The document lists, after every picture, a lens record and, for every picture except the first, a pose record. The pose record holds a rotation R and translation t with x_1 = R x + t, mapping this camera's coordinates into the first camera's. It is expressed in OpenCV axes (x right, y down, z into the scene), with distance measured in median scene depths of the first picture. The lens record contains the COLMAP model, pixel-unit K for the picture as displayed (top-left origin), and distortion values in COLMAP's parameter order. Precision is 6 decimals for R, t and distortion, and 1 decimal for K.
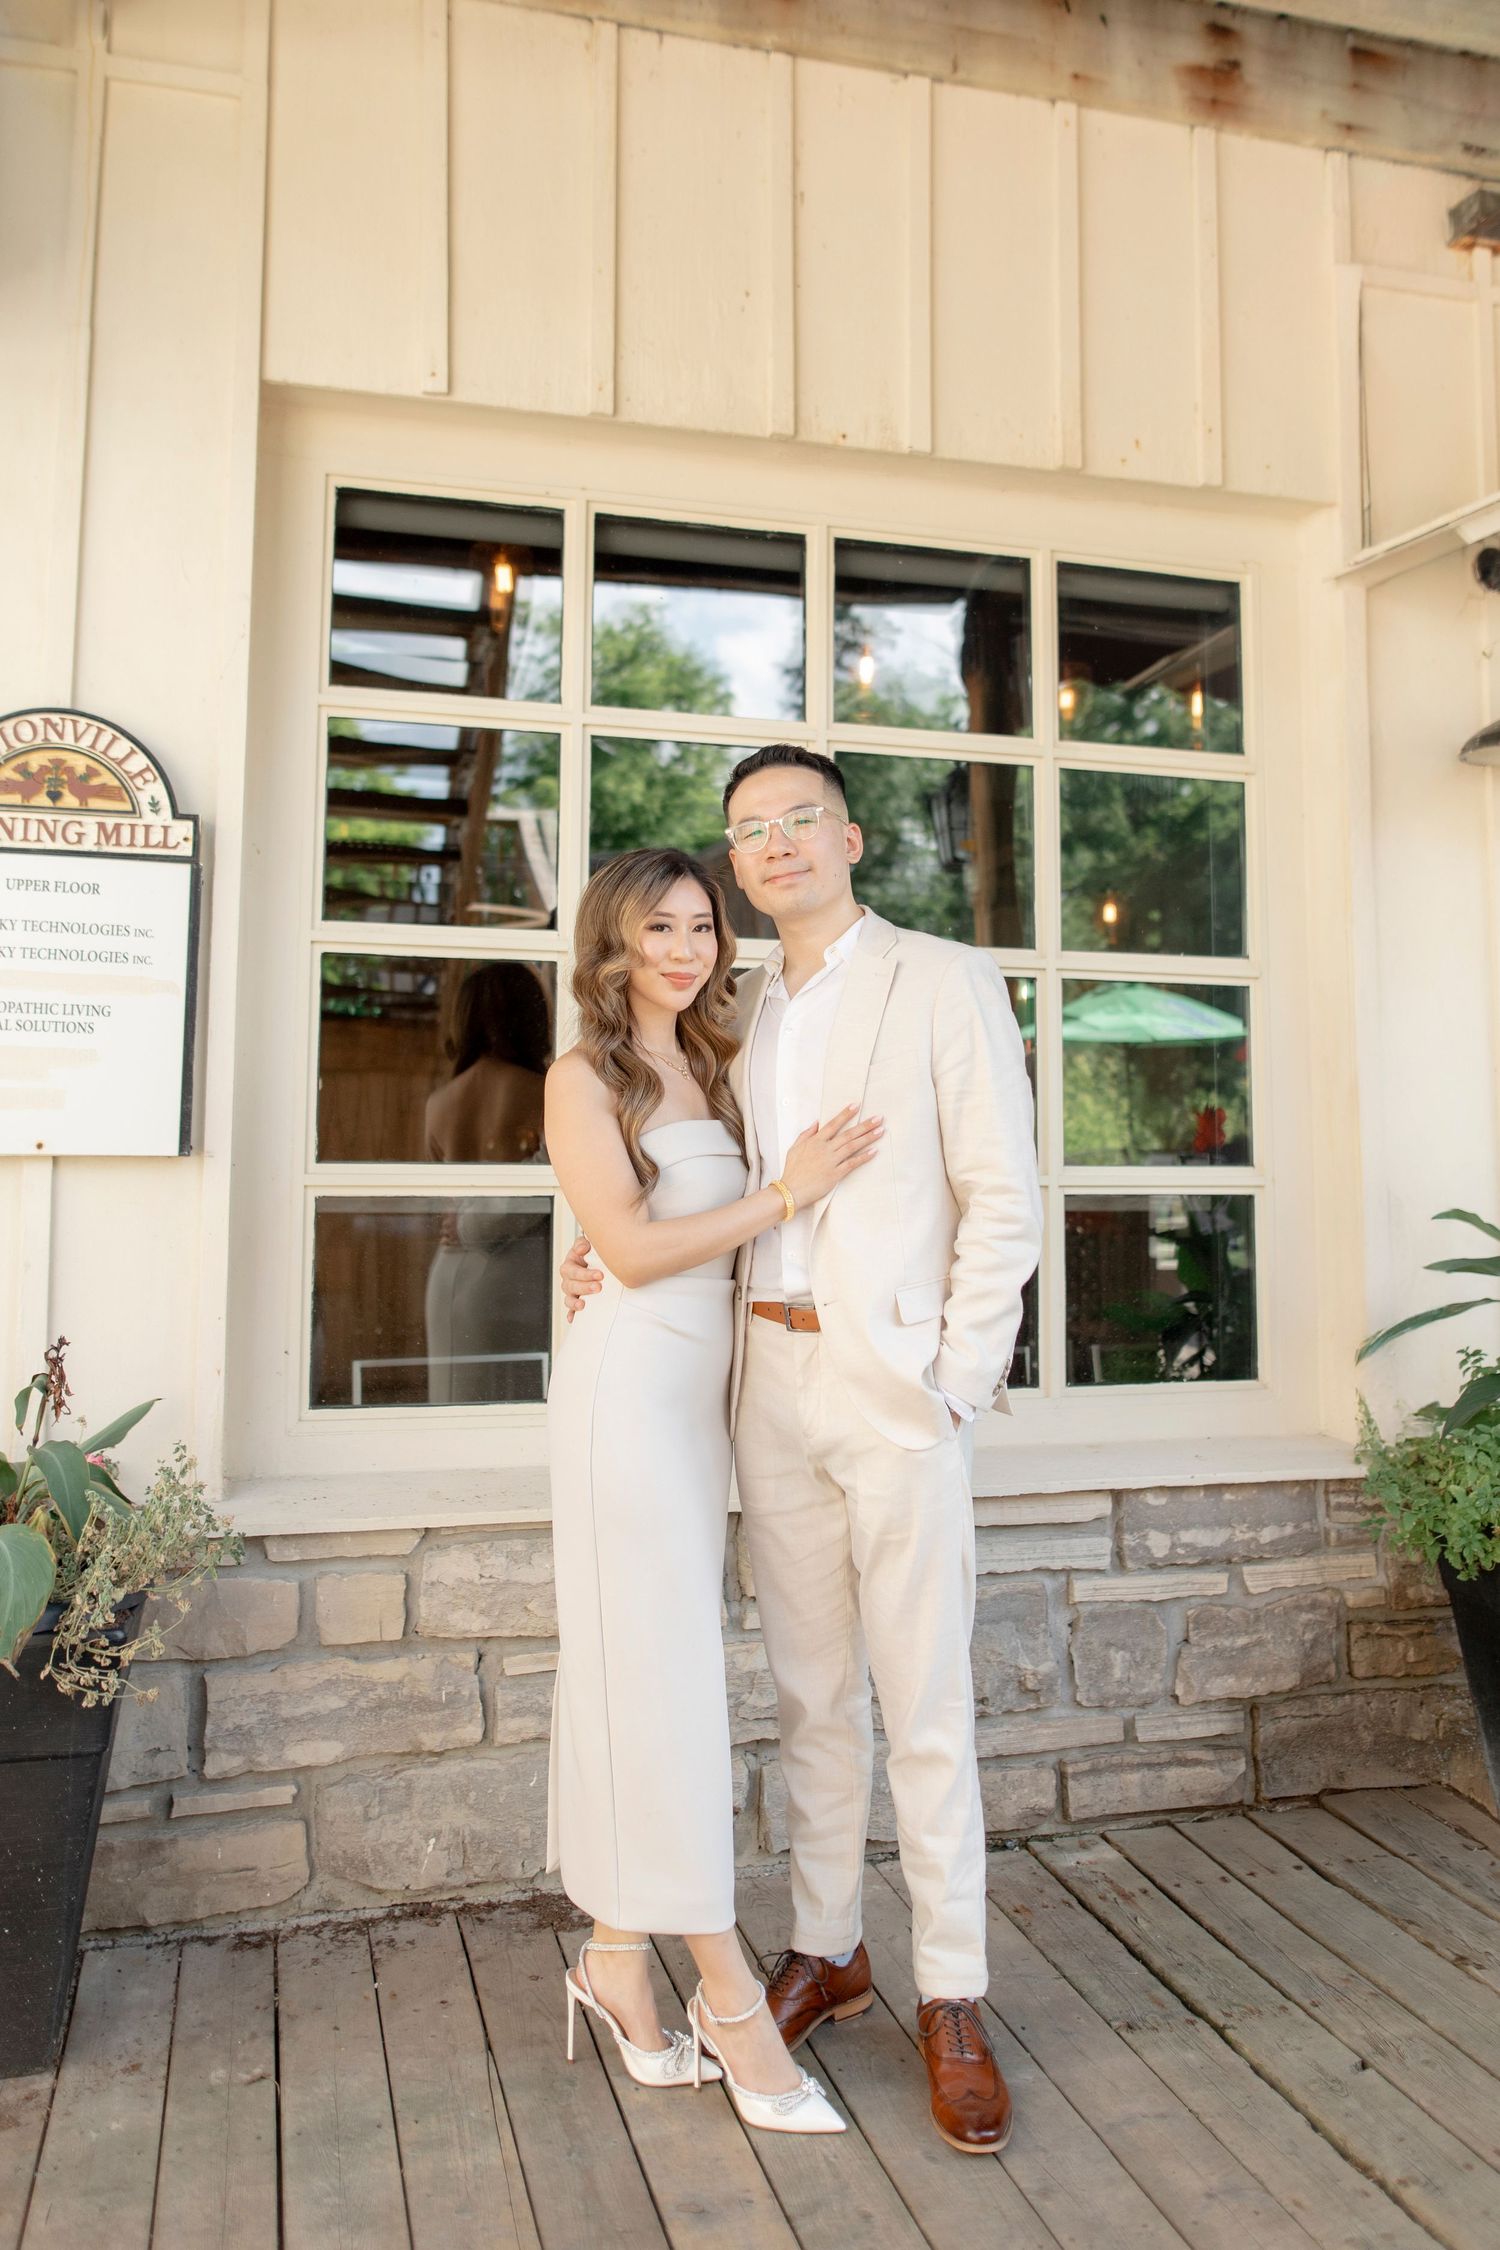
lens RADIAL K [[1640.3, 0, 708.6], [0, 1640.3, 981.8], [0, 0, 1]] dist [0.000105, 0.003520]
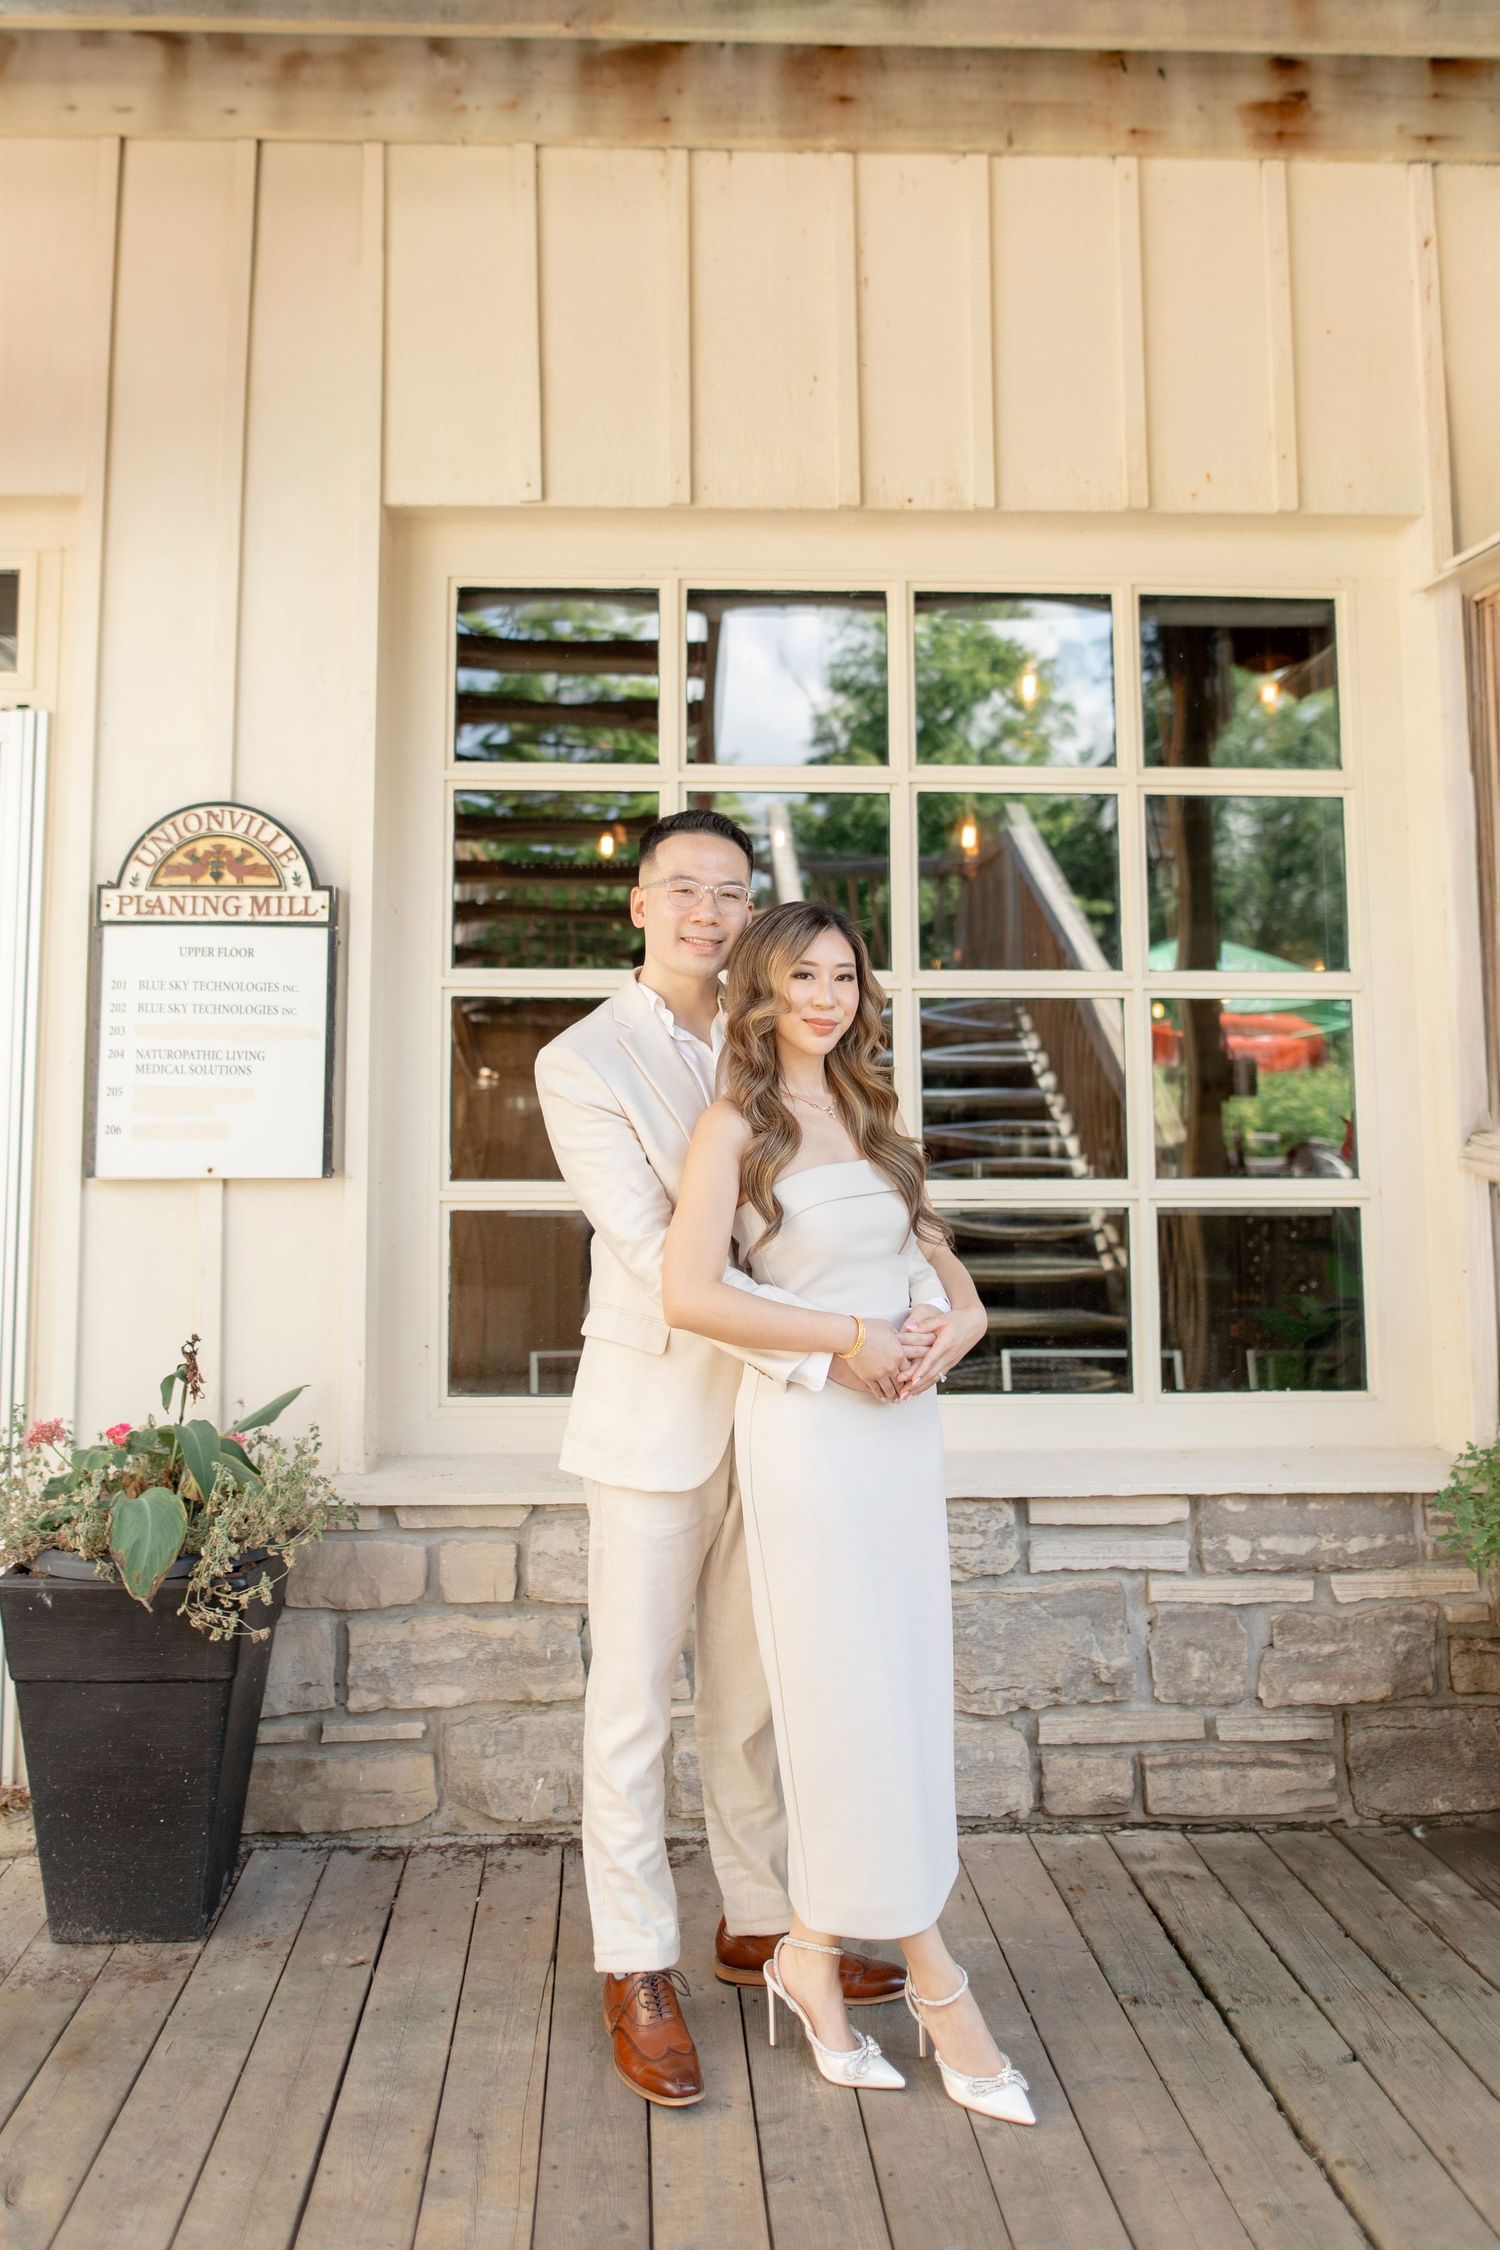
lens RADIAL K [[1626.2, 0, 688.3], [0, 1626.2, 957.2], [0, 0, 1]] dist [0.000176, 0.003517]
pose [[0.976859, -0.030487, -0.211702, 0.181179], [0.029199, 0.999531, -0.009208, -0.032779], [0.211884, 0.002814, 0.977291, -0.080232]]
